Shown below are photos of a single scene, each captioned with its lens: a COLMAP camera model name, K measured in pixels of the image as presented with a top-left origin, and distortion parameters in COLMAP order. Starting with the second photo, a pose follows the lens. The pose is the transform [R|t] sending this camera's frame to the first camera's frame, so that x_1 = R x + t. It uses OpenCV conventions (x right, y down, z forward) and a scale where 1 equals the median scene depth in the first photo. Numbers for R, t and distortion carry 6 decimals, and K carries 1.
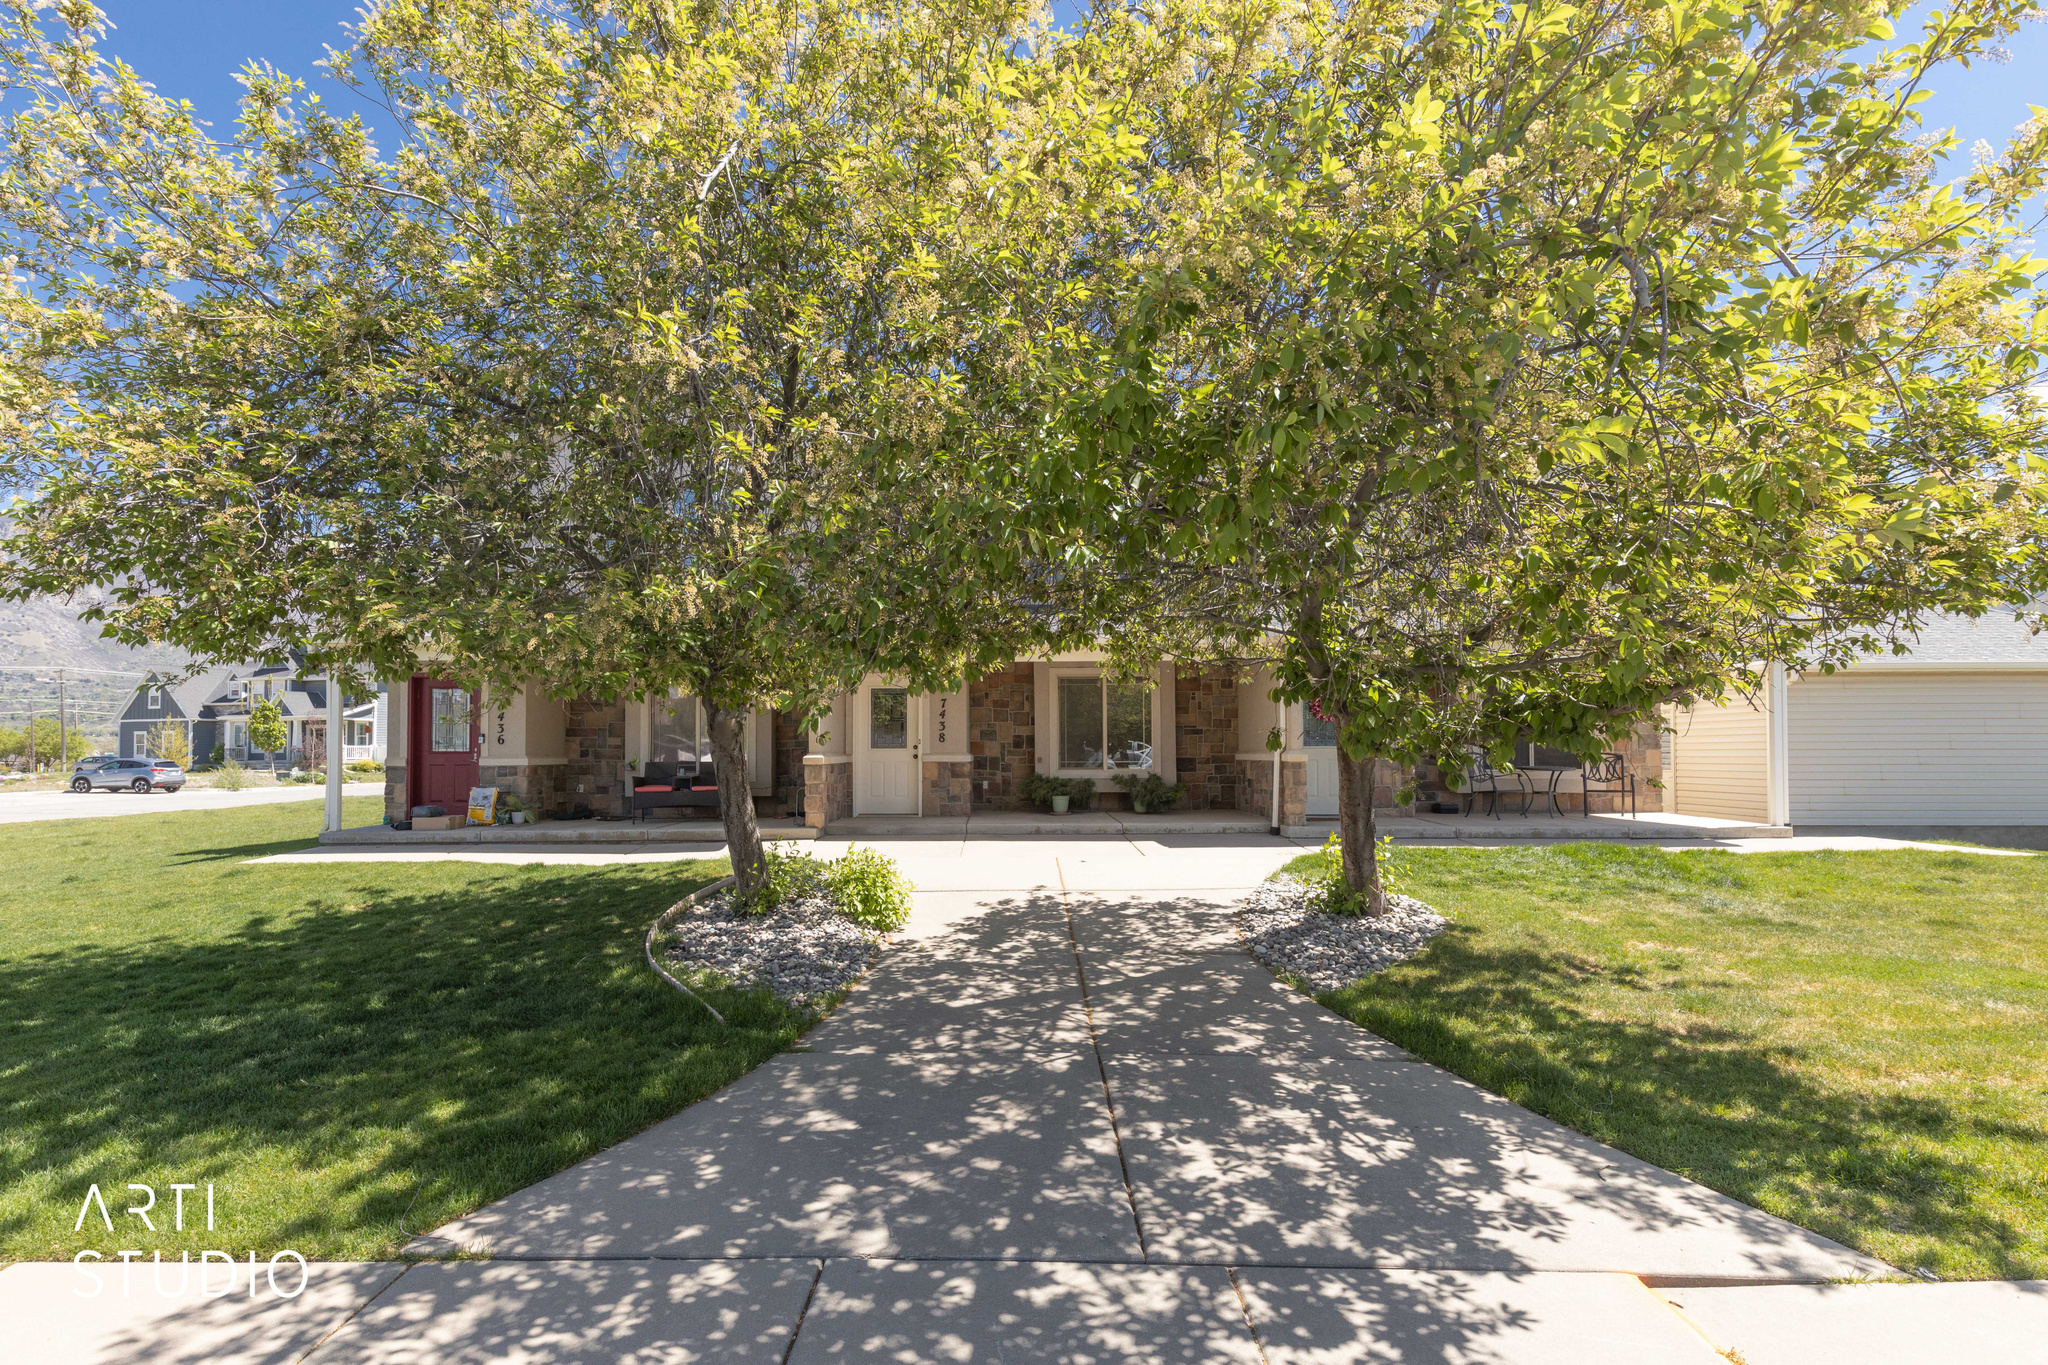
lens RADIAL K [[977.3, 0, 1003.9], [0, 977.3, 663.3], [0, 0, 1]] dist [0.003118, 0.001002]
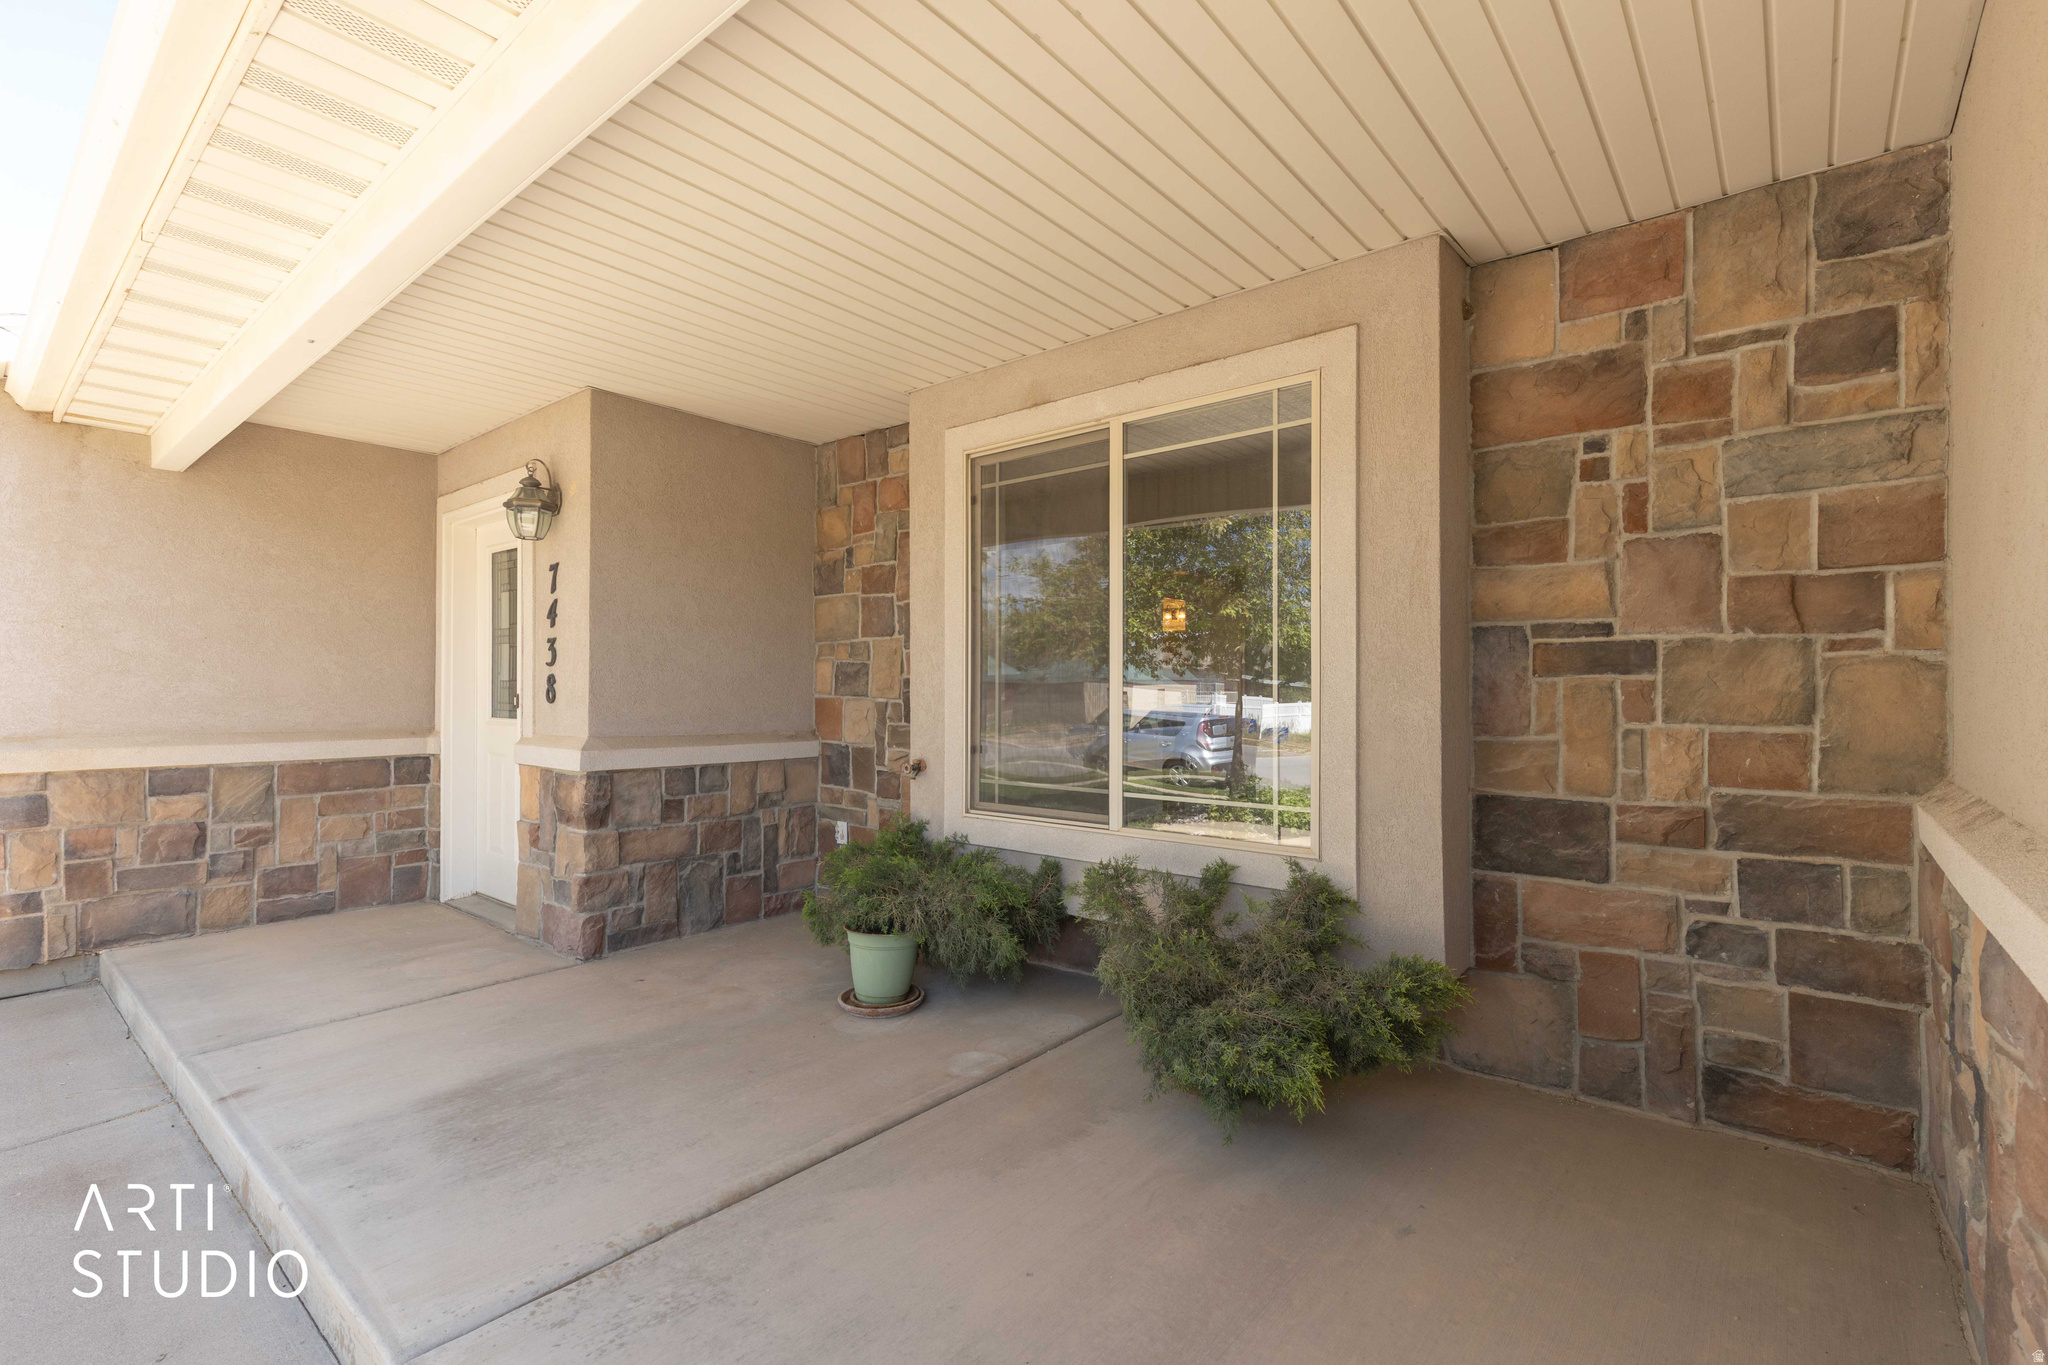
lens RADIAL K [[917.6, 0, 1033.6], [0, 917.6, 685.0], [0, 0, 1]] dist [0.006755, -0.001406]
pose [[0.776344, 0.002358, -0.630305, 0.233965], [0.051823, 0.996369, 0.067558, 0.061585], [0.628176, -0.085112, 0.773402, 0.851355]]
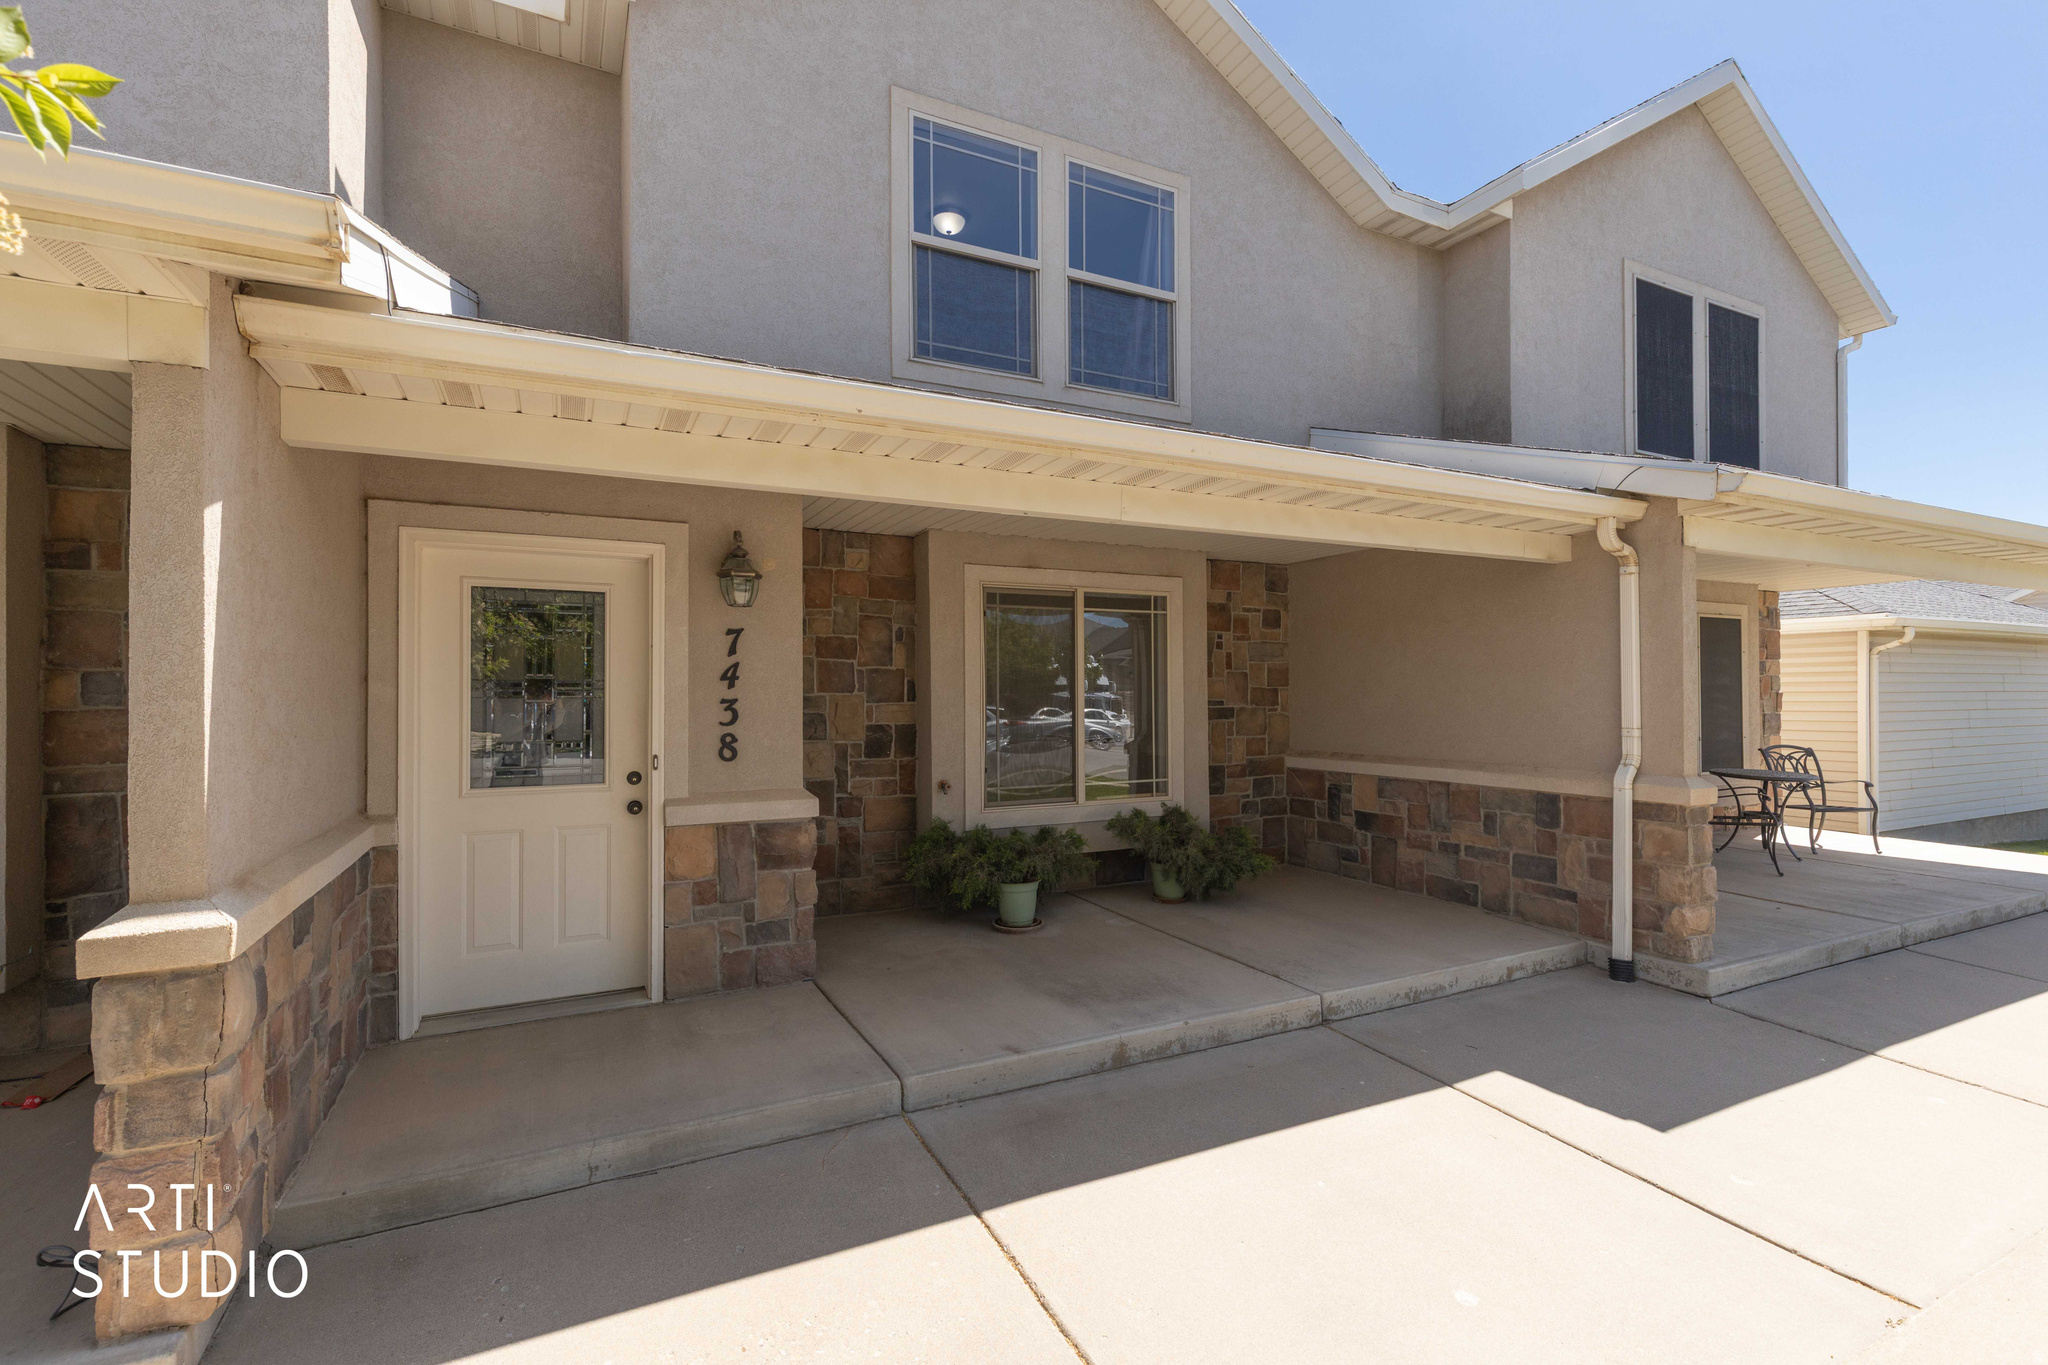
lens RADIAL K [[916.0, 0, 1016.4], [0, 916.0, 680.2], [0, 0, 1]] dist [0.004129, -0.000213]
pose [[0.891804, 0.007567, 0.452358, -0.113345], [-0.040847, 0.997123, 0.063849, 0.029552], [-0.450574, -0.075418, 0.889548, 0.671816]]
